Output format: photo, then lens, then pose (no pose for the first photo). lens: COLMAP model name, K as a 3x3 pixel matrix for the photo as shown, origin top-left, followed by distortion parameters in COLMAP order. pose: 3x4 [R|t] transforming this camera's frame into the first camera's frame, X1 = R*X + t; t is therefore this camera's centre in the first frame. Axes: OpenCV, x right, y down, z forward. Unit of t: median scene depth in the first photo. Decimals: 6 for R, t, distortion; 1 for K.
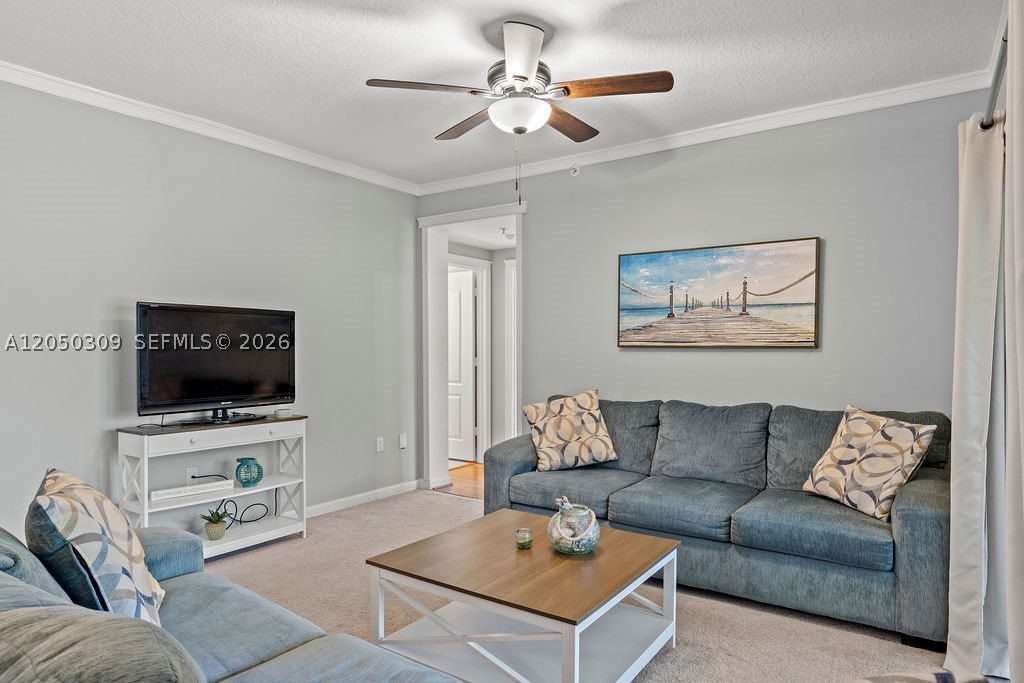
lens RADIAL K [[620.5, 0, 510.0], [0, 620.5, 349.3], [0, 0, 1]] dist [-0.005989, -0.000739]
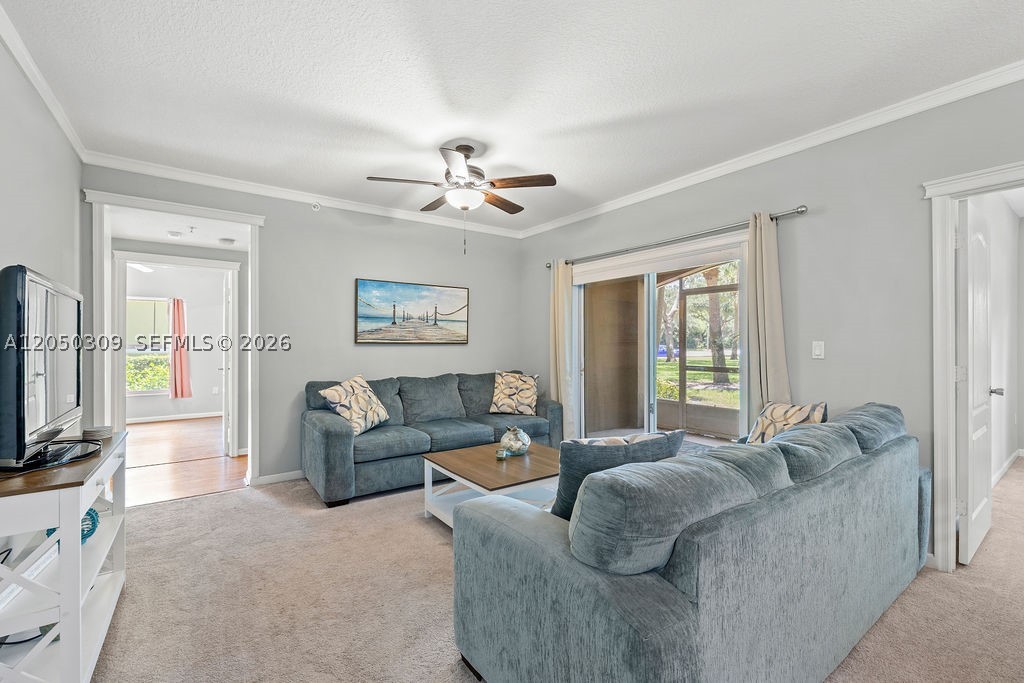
lens RADIAL K [[433.8, 0, 515.7], [0, 433.8, 339.4], [0, 0, 1]] dist [-0.004732, 0.001110]
pose [[0.324989, 0.005412, 0.945702, -0.701432], [0.003177, 0.999972, -0.006815, -0.004855], [-0.945713, 0.005219, 0.324962, 0.362566]]
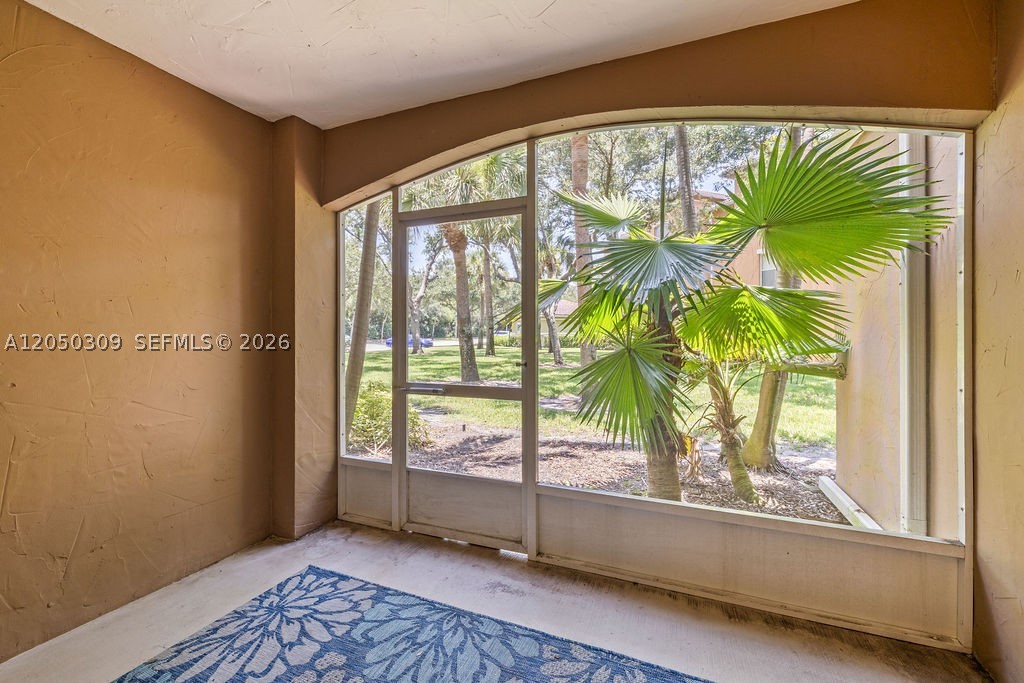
lens RADIAL K [[433.8, 0, 512.8], [0, 433.8, 333.3], [0, 0, 1]] dist [-0.004732, 0.001110]
pose [[-0.214393, -0.005098, 0.976734, 0.278873], [0.008326, 0.999941, 0.007047, -0.003826], [-0.976712, 0.009643, -0.214338, 0.269973]]
